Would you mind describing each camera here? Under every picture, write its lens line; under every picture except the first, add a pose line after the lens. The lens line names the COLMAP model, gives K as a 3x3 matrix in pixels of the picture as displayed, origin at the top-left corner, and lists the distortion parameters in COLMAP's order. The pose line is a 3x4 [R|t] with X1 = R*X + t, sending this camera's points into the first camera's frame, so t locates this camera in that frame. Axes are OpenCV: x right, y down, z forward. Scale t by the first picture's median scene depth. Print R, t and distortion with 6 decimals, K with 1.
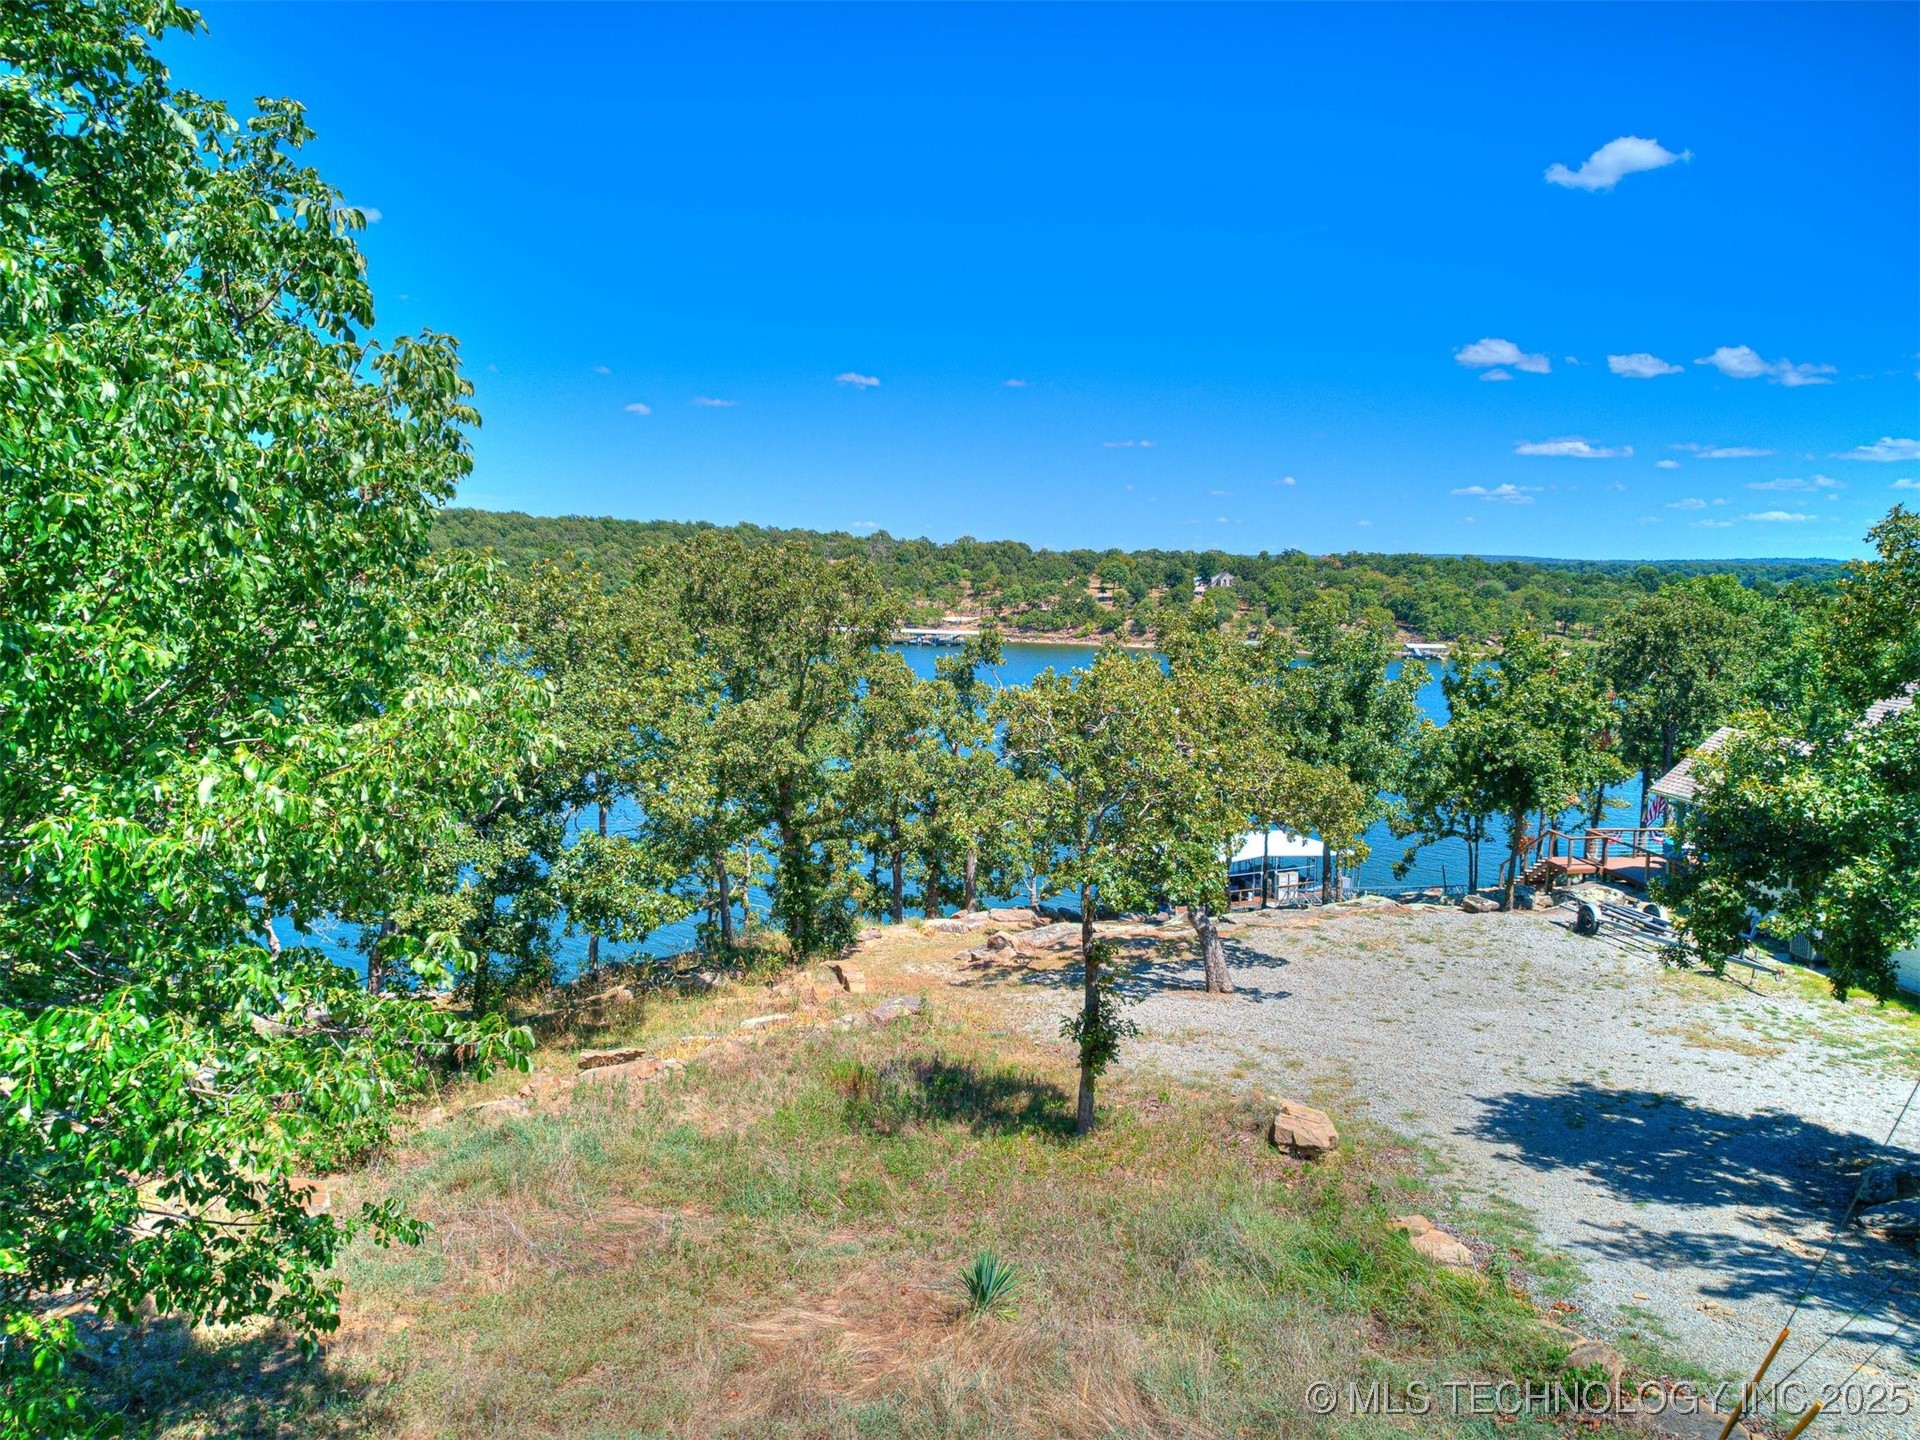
lens RADIAL K [[1381.0, 0, 960.3], [0, 1381.0, 710.5], [0, 0, 1]] dist [-0.084434, 0.076846]
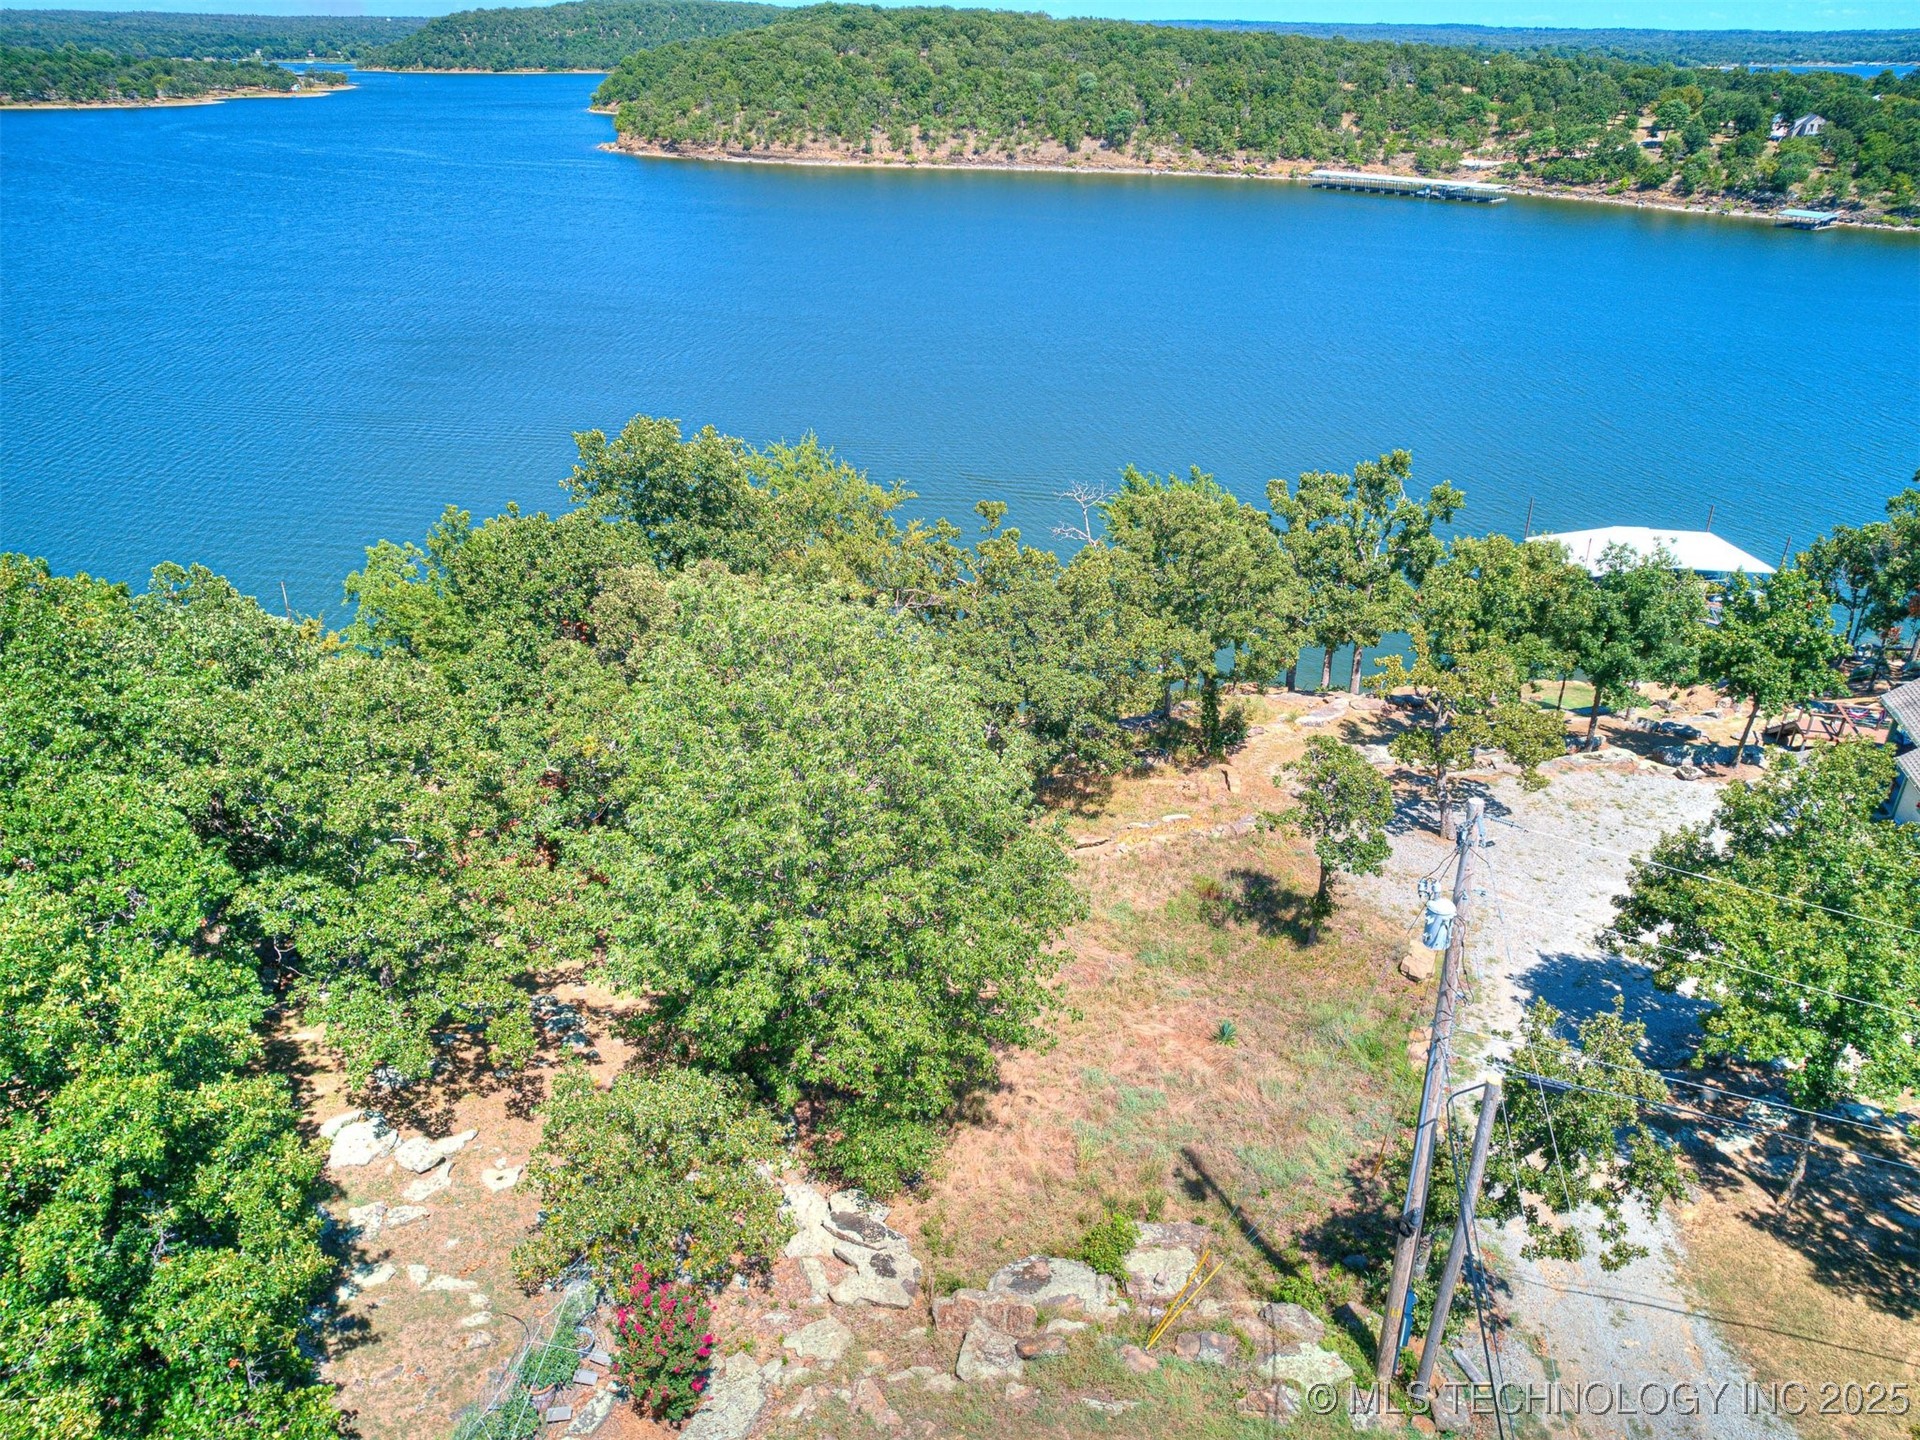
lens RADIAL K [[1381.0, 0, 961.5], [0, 1381.0, 715.2], [0, 0, 1]] dist [-0.084434, 0.076846]
pose [[0.940115, 0.150715, -0.305728, 0.107608], [-0.034581, 0.934479, 0.354335, -0.452562], [0.339099, -0.322543, 0.883729, -0.560294]]
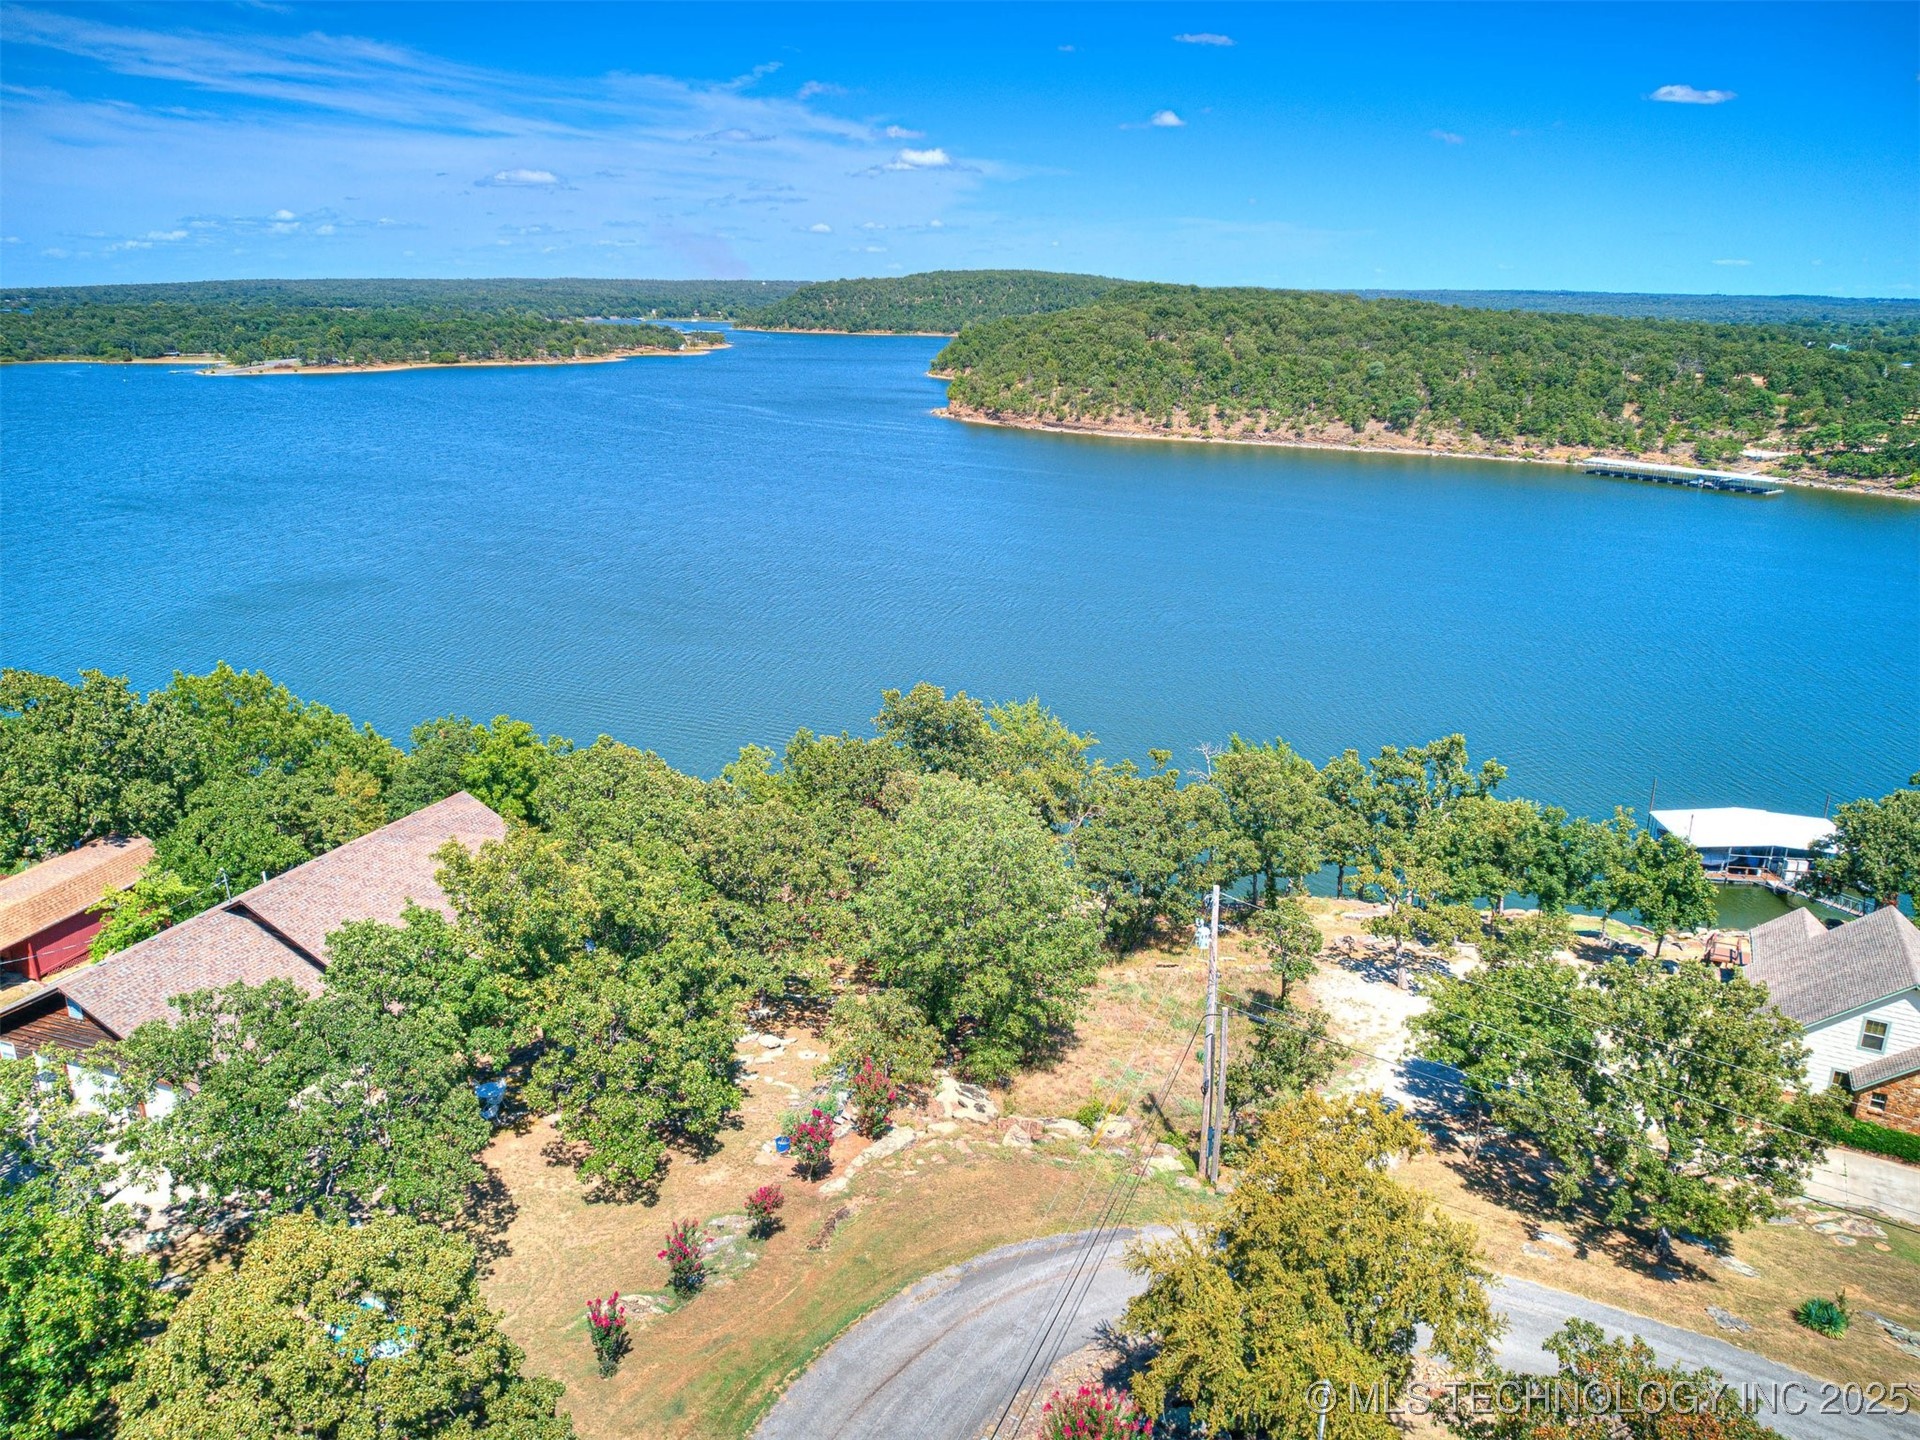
lens RADIAL K [[1381.0, 0, 962.5], [0, 1381.0, 707.2], [0, 0, 1]] dist [-0.084434, 0.076846]
pose [[0.841778, 0.156719, -0.516574, 0.659210], [-0.061049, 0.978429, 0.197356, -0.683666], [0.536361, -0.134594, 0.833188, -1.343322]]
